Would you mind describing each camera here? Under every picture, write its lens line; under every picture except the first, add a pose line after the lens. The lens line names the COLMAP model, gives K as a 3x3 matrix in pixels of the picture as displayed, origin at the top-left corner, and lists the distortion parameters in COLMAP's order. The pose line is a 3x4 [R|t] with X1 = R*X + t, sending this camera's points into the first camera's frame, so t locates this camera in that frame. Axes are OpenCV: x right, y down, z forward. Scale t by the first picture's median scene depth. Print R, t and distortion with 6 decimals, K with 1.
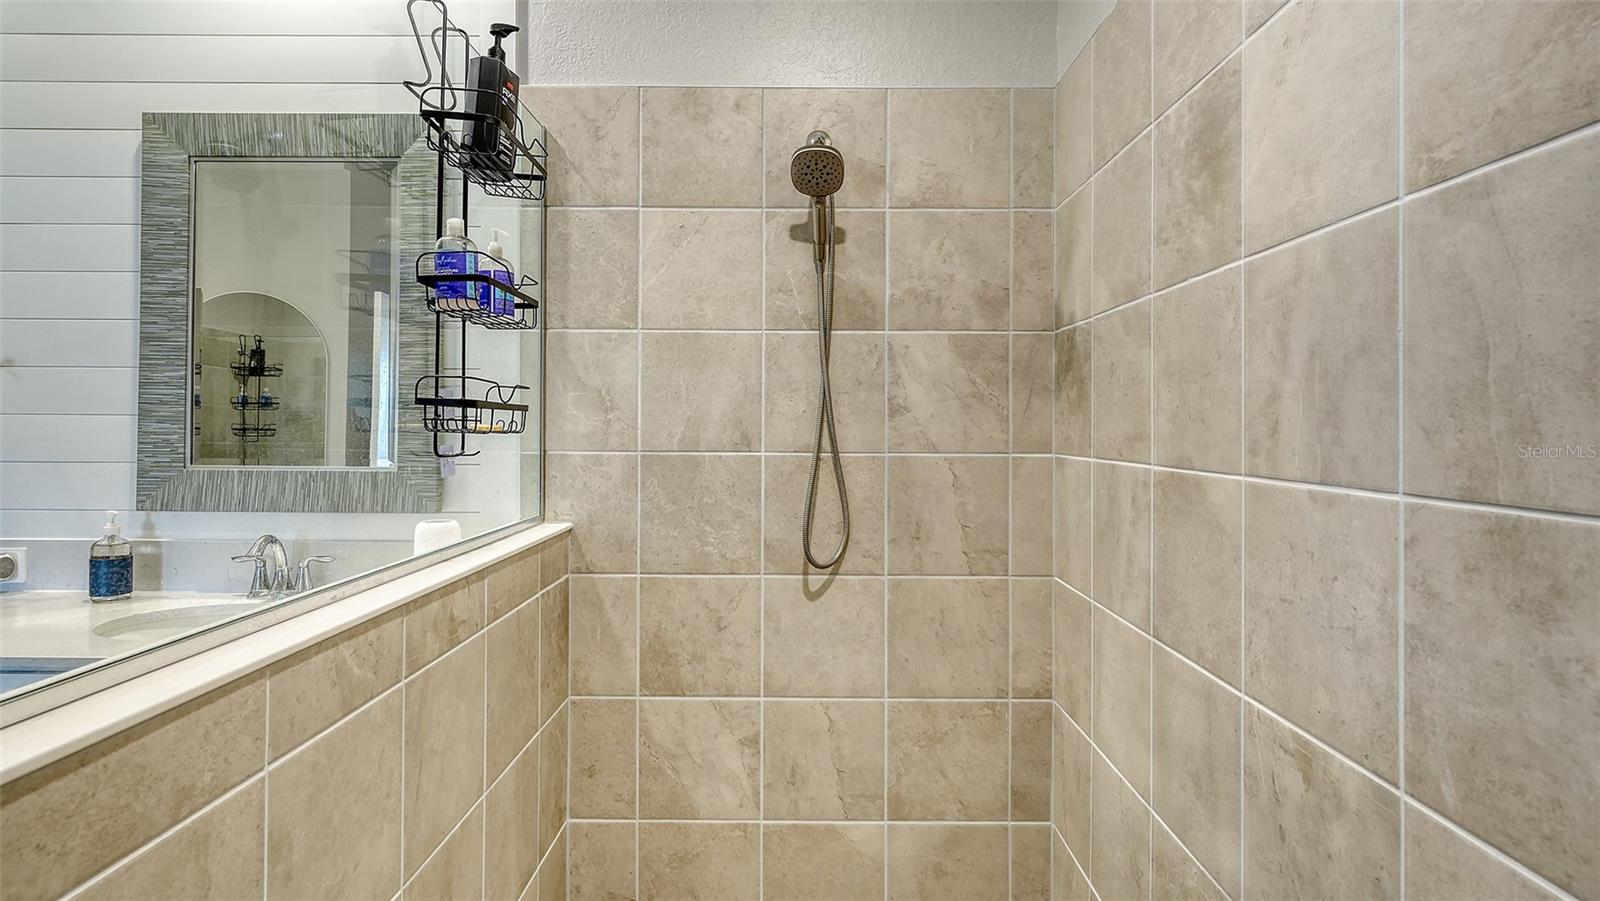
lens RADIAL K [[815.6, 0, 802.1], [0, 815.6, 431.3], [0, 0, 1]] dist [0.001704, 0.000141]
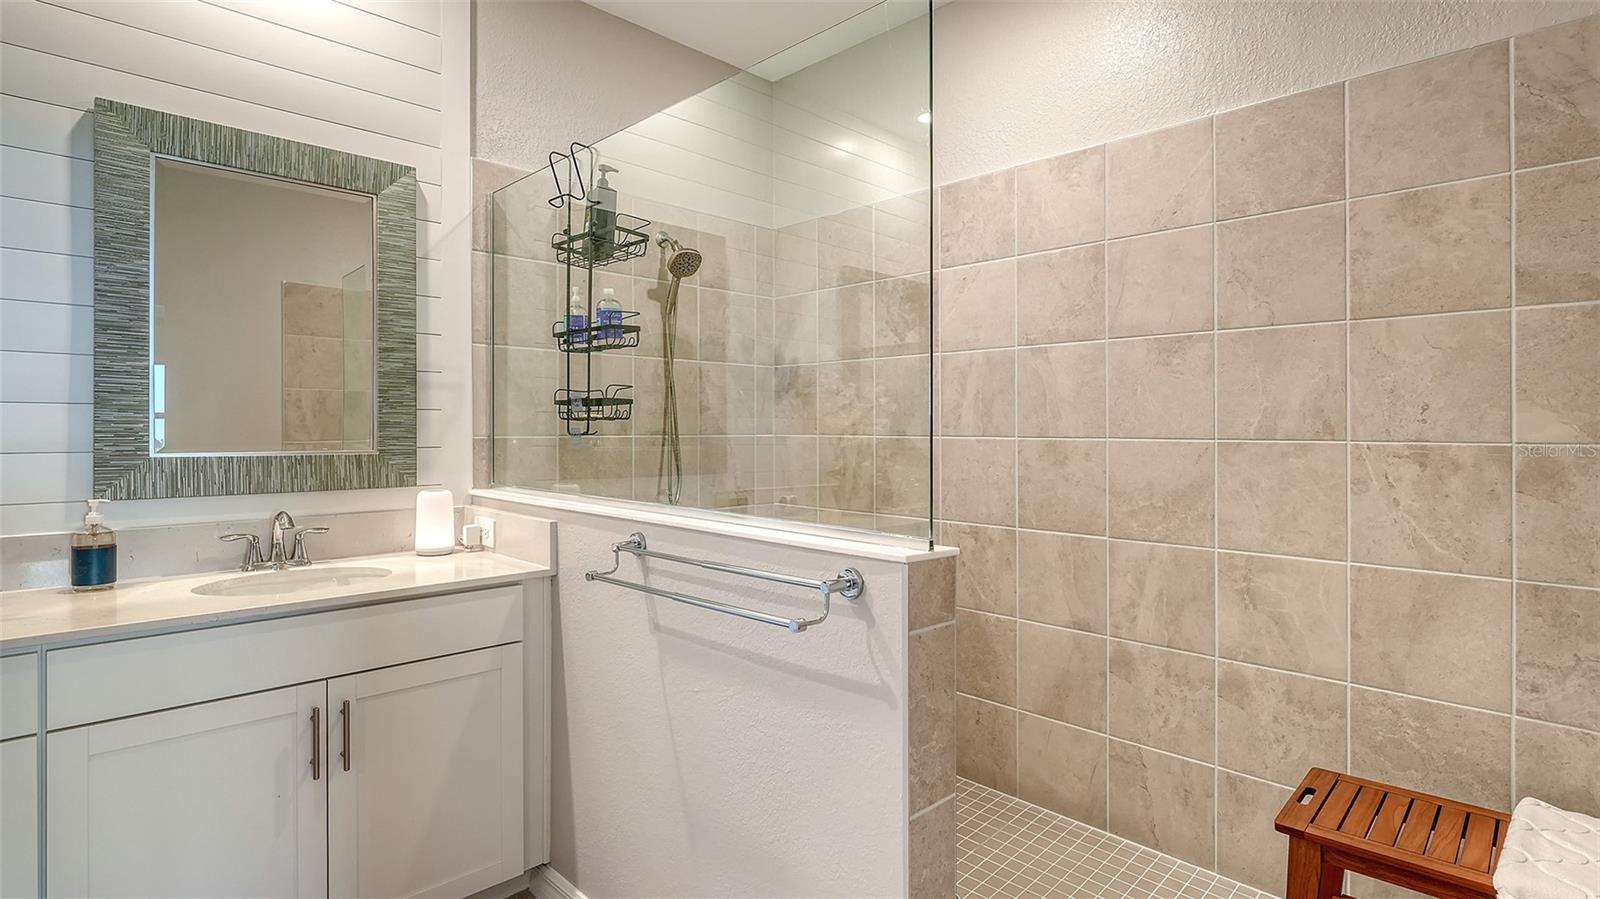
lens RADIAL K [[778.5, 0, 781.6], [0, 778.5, 432.5], [0, 0, 1]] dist [-0.000329, -0.000426]
pose [[0.724412, -0.007319, 0.689328, -0.858491], [0.006734, 0.999971, 0.003541, 0.016995], [-0.689334, 0.002077, 0.724440, -0.250431]]
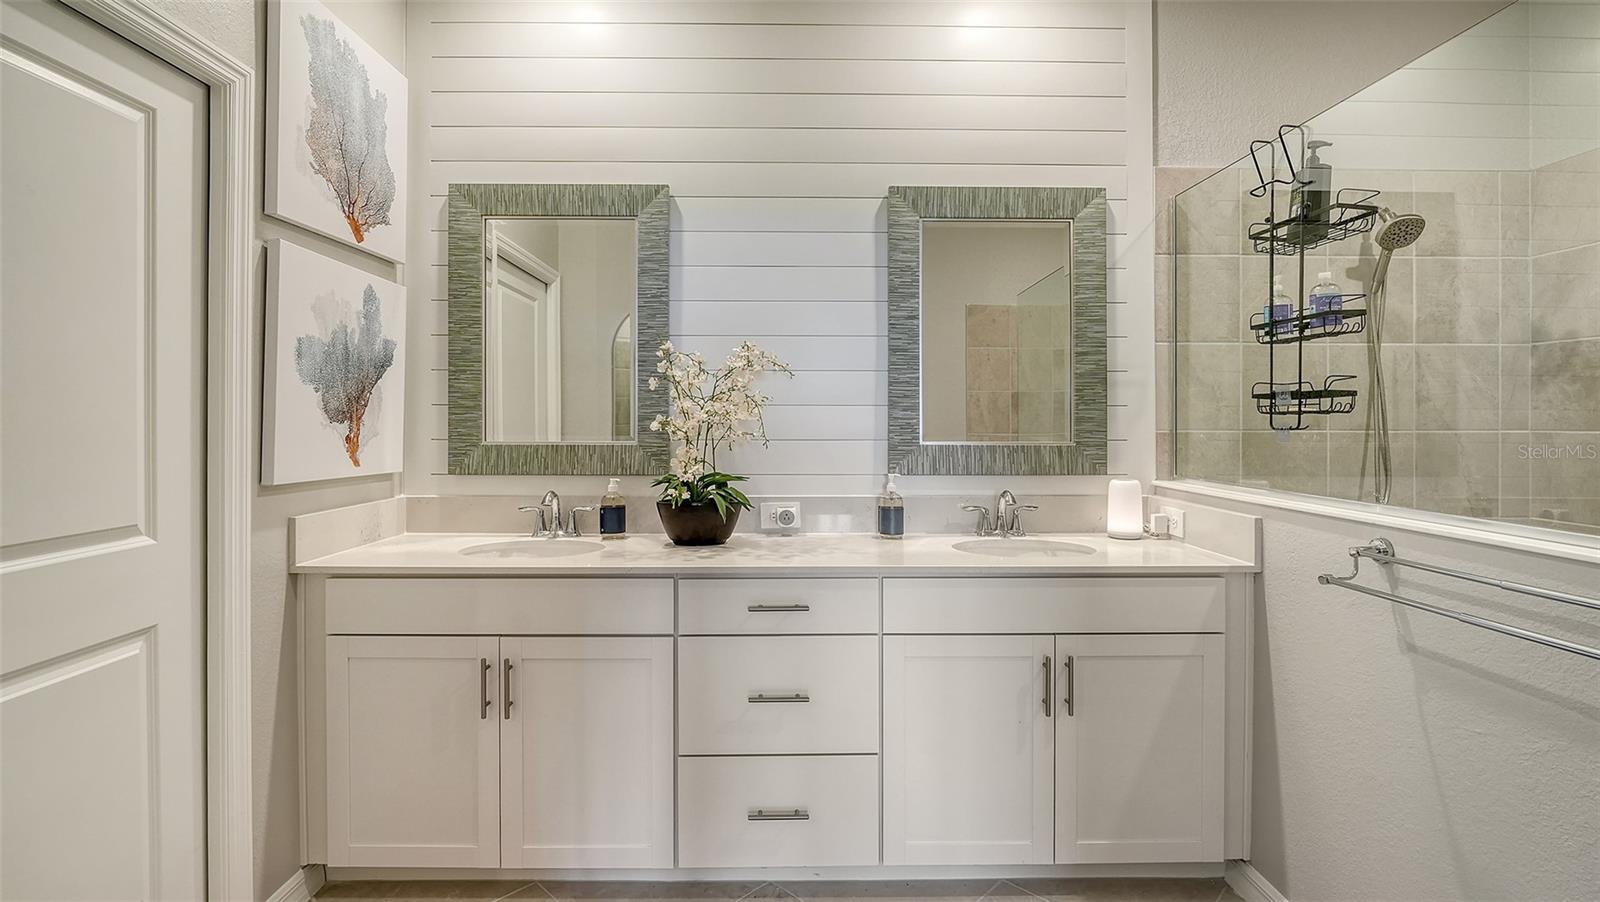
lens RADIAL K [[723.3, 0, 800.4], [0, 723.3, 430.9], [0, 0, 1]] dist [-0.008852, 0.000202]
pose [[0.999763, -0.004980, 0.021213, -0.986951], [0.004882, 0.999977, 0.004673, 0.016478], [-0.021236, -0.004569, 0.999764, -0.217315]]
